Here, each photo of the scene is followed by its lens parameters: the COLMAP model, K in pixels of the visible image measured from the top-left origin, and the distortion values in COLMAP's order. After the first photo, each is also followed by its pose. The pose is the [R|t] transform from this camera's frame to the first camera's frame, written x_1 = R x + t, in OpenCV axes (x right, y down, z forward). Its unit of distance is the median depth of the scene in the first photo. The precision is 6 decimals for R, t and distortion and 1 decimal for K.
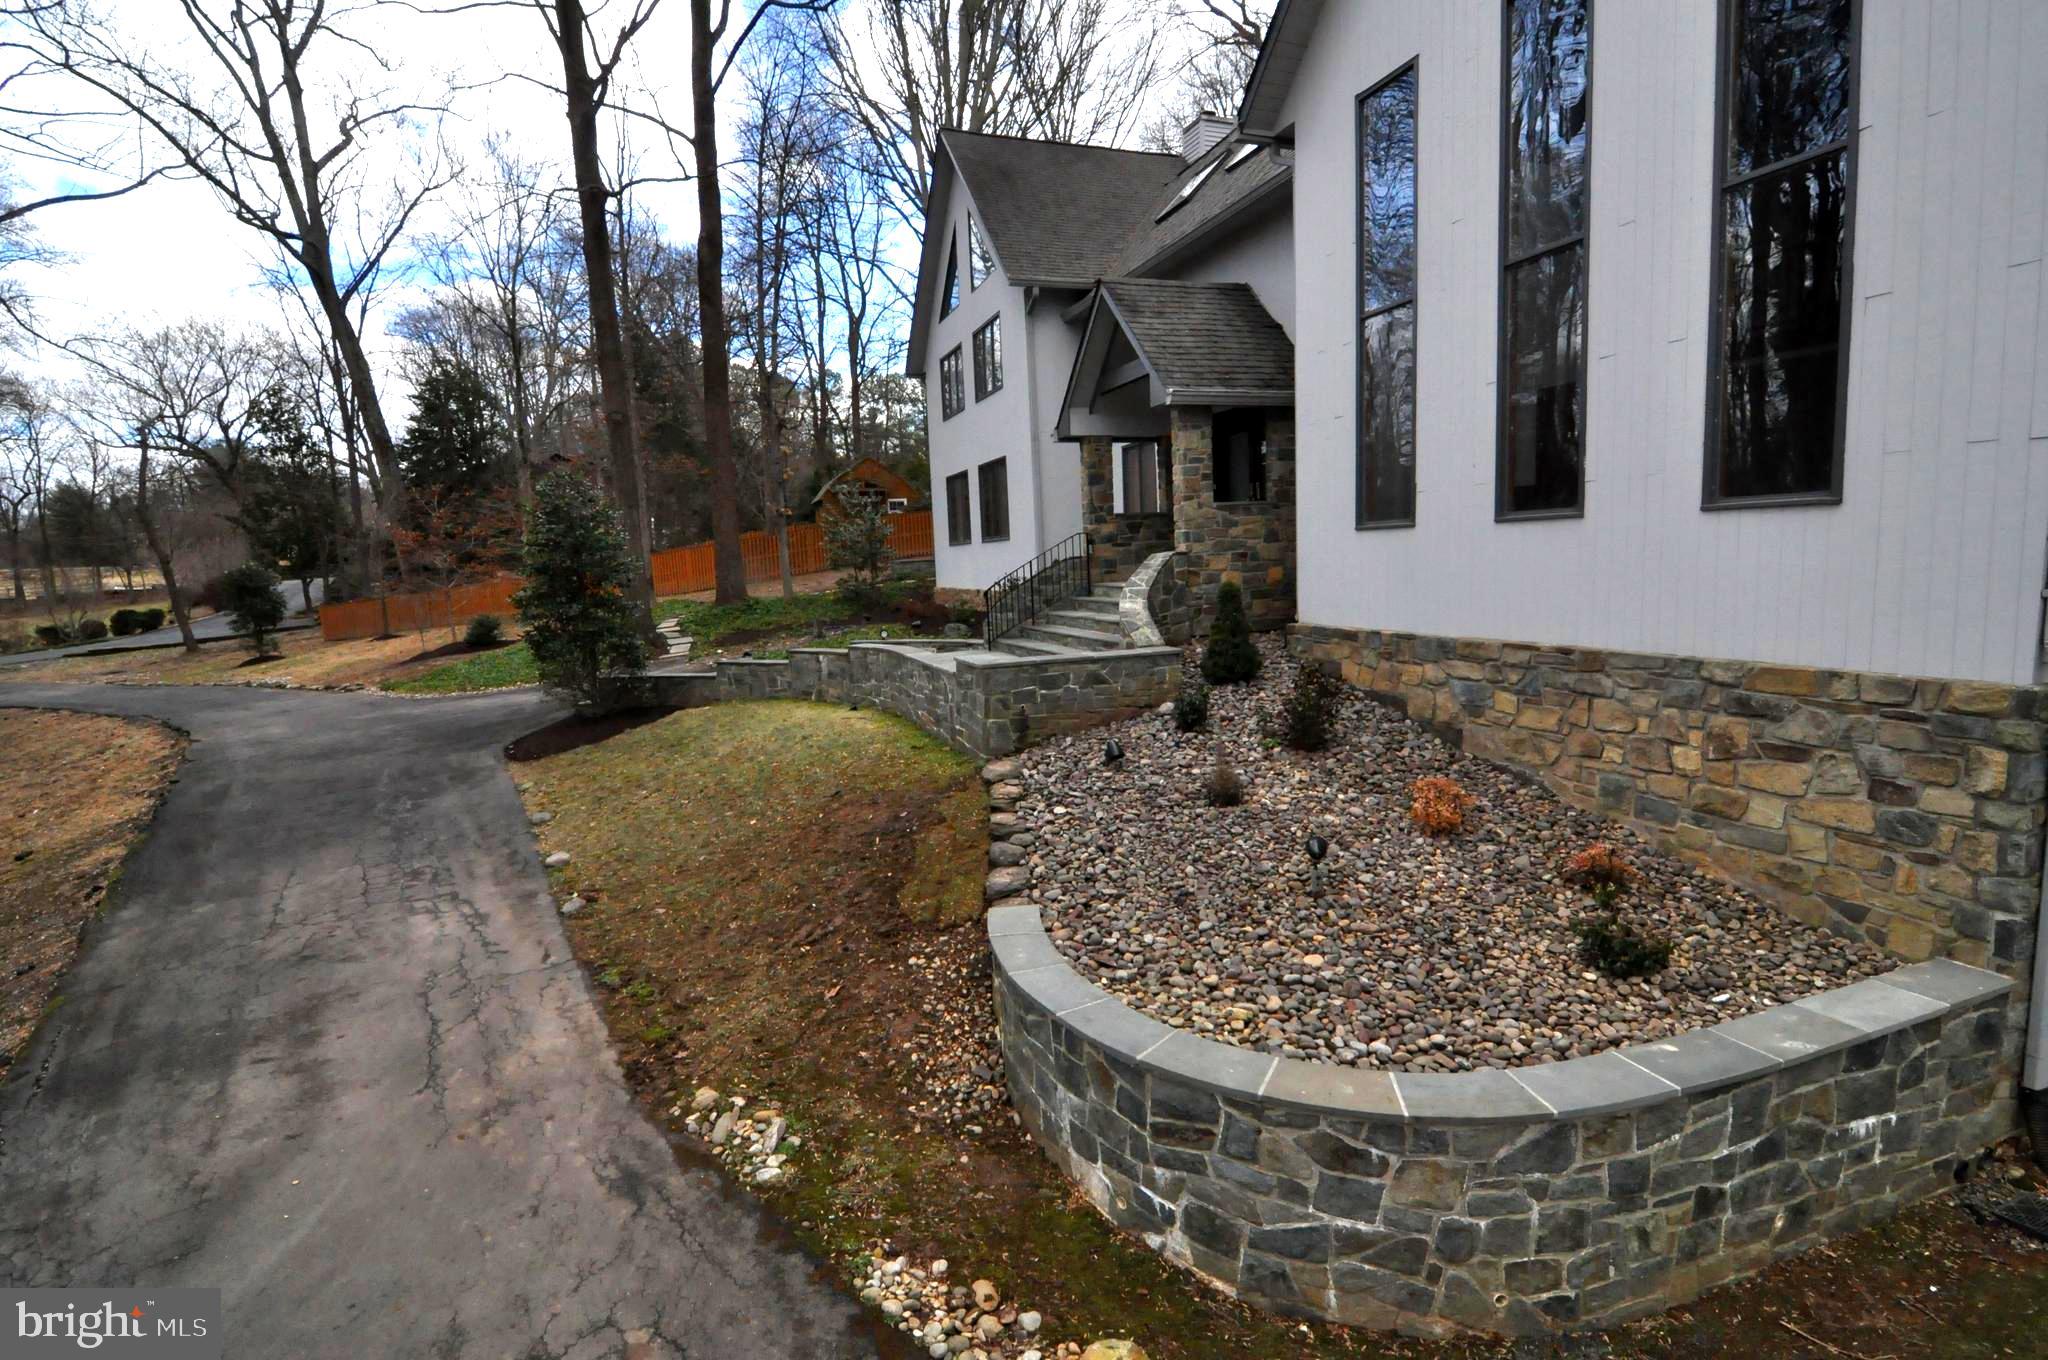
lens RADIAL K [[988.4, 0, 1024.0], [0, 988.4, 680.0], [0, 0, 1]] dist [0.000291, -0.014806]
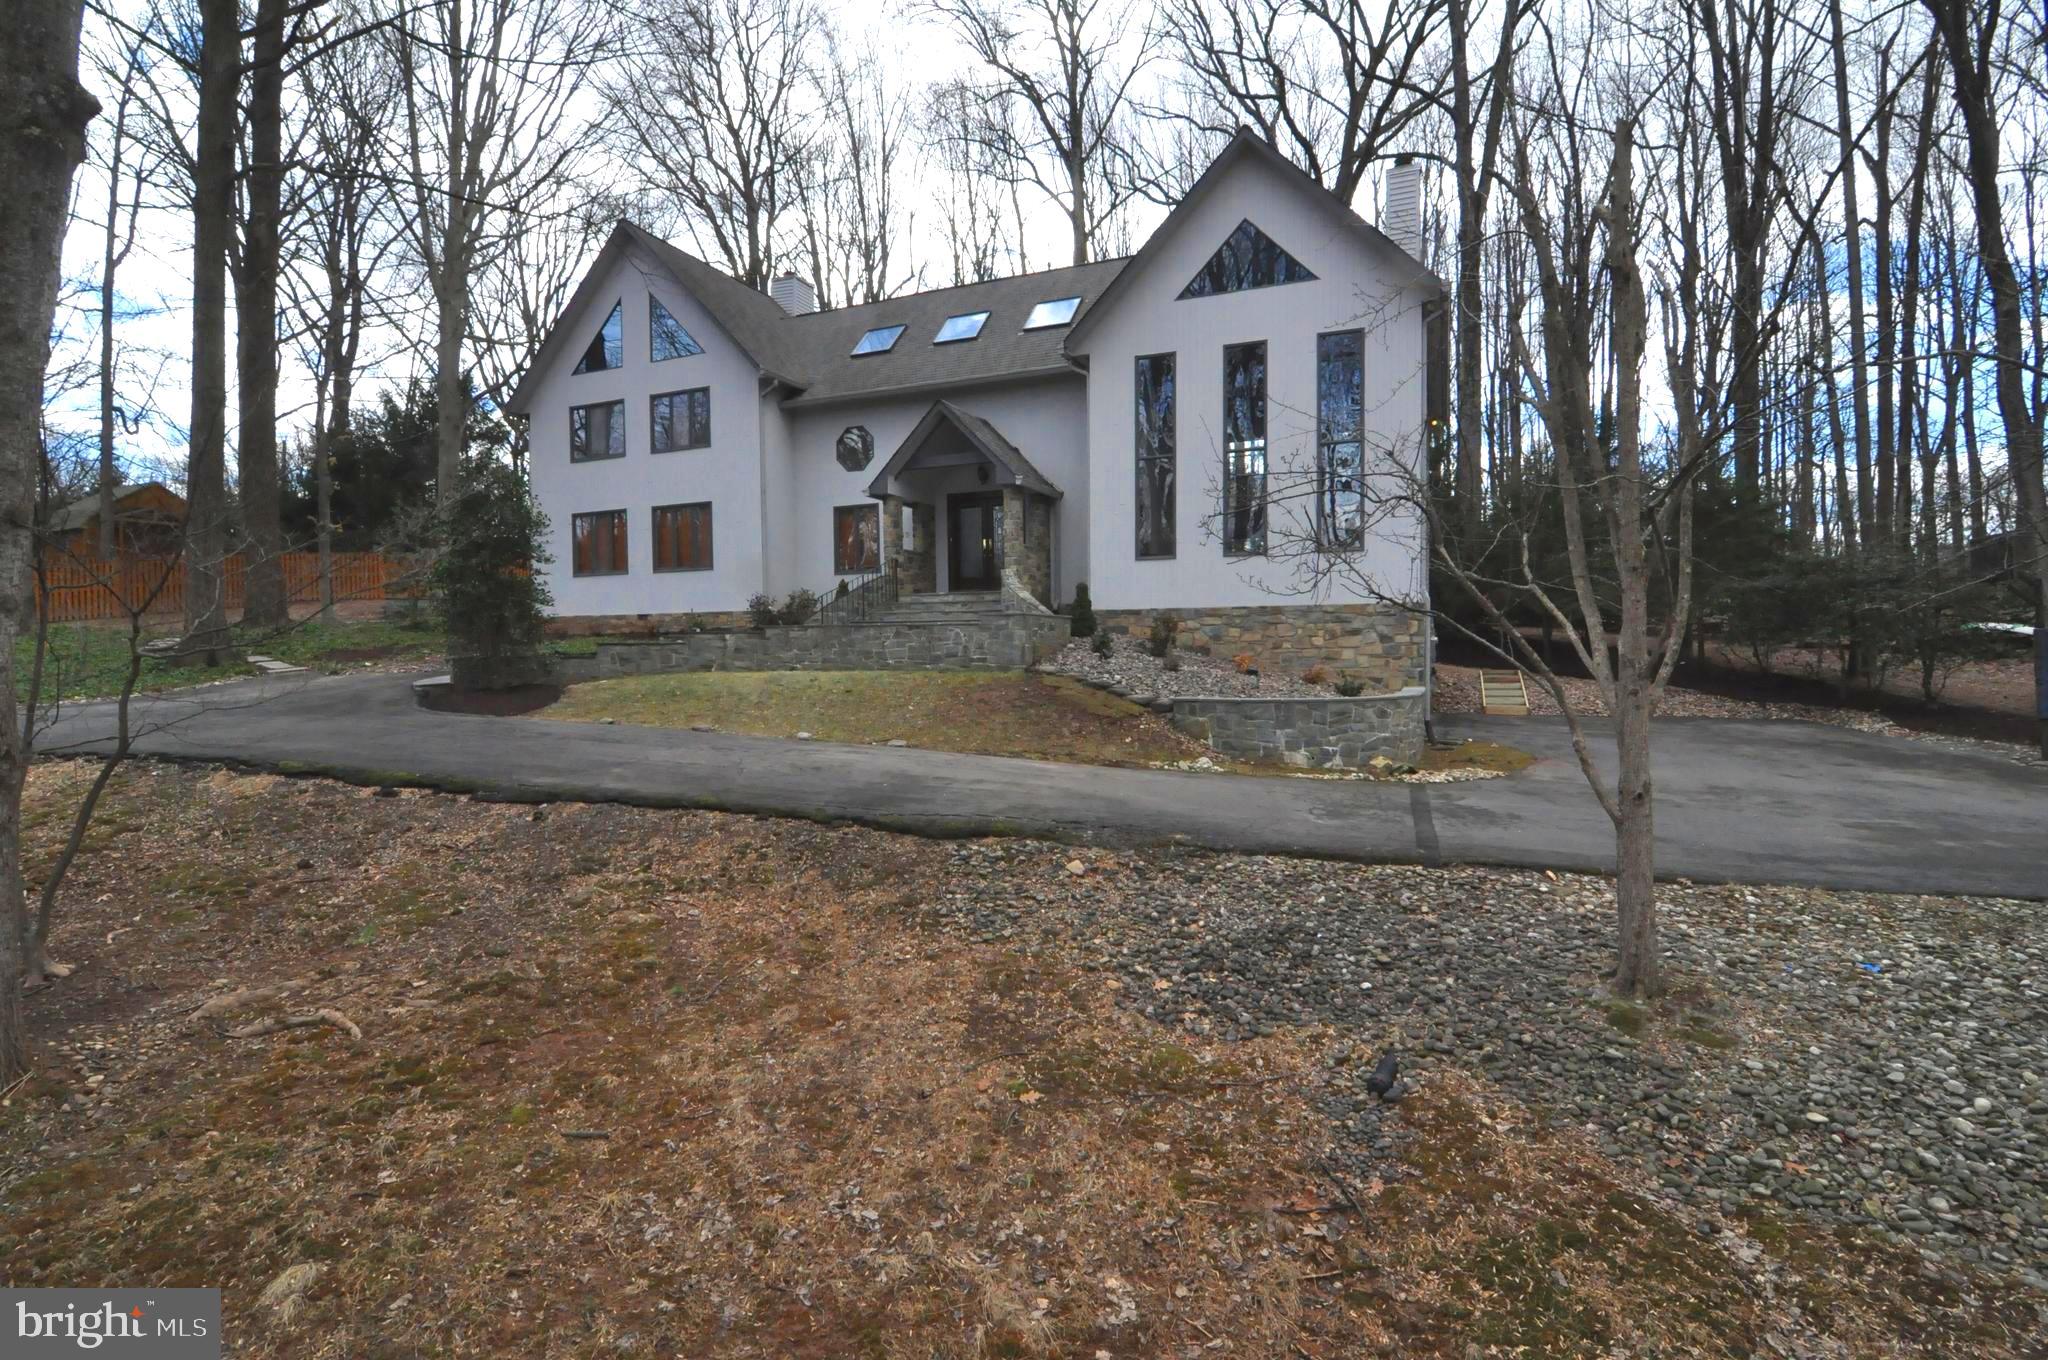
lens RADIAL K [[980.9, 0, 1024.0], [0, 980.9, 680.0], [0, 0, 1]] dist [-0.018557, -0.001083]
pose [[0.681516, 0.013241, 0.731683, -1.759035], [0.069672, 0.994121, -0.082885, 0.331731], [-0.728479, 0.107465, 0.676587, -0.229527]]
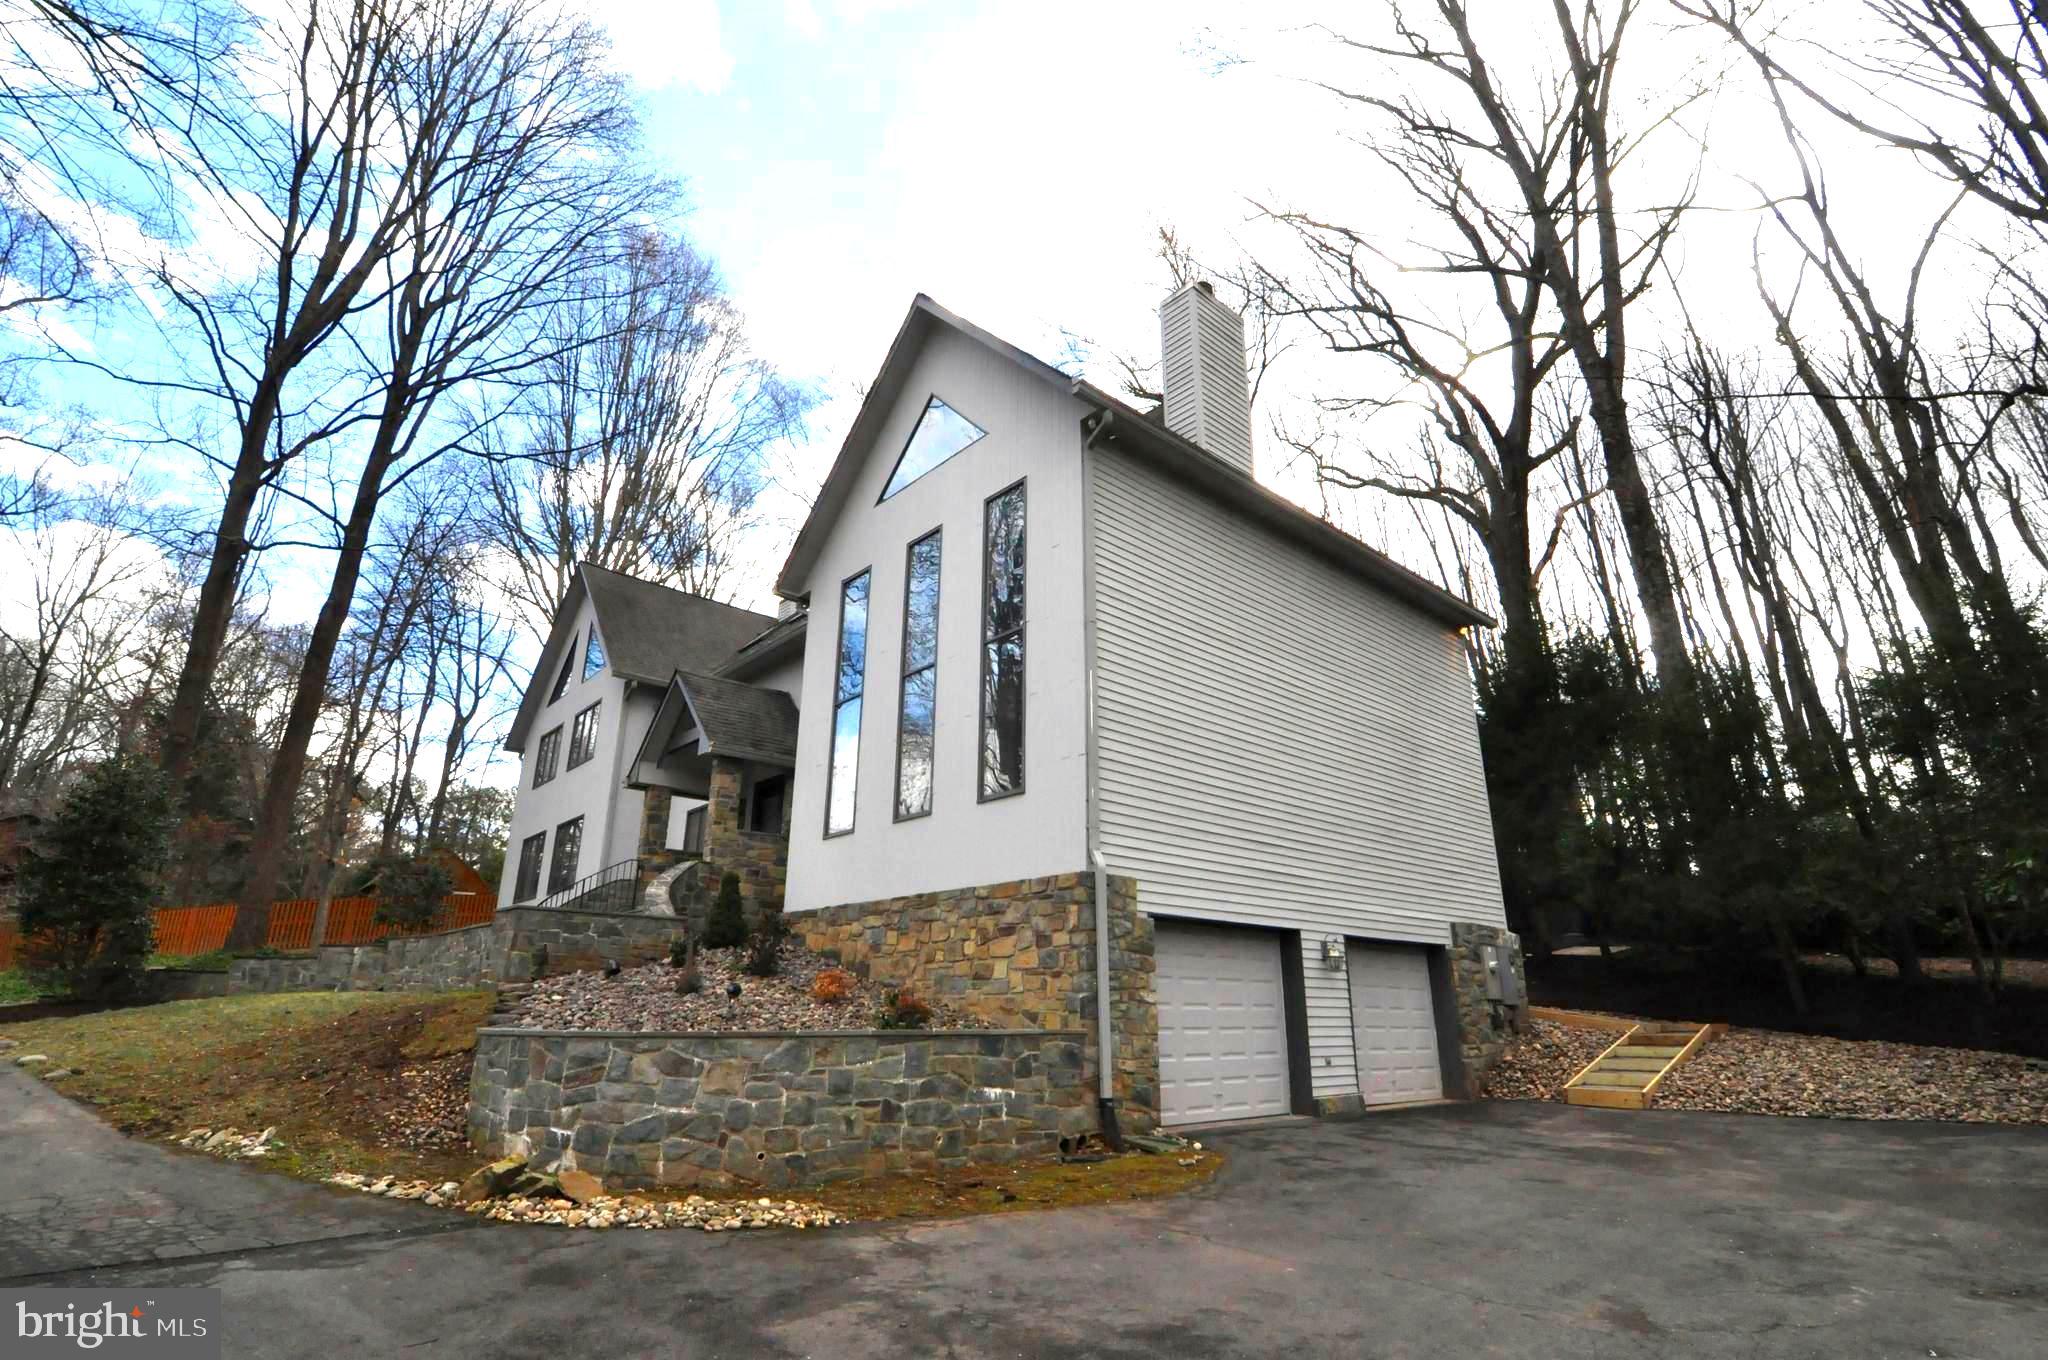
lens RADIAL K [[988.4, 0, 1024.0], [0, 988.4, 680.0], [0, 0, 1]] dist [0.000291, -0.014806]
pose [[0.926365, 0.166168, 0.337988, 0.111358], [0.000239, 0.897150, -0.441726, 0.378981], [-0.376627, 0.409280, 0.831049, -0.555496]]
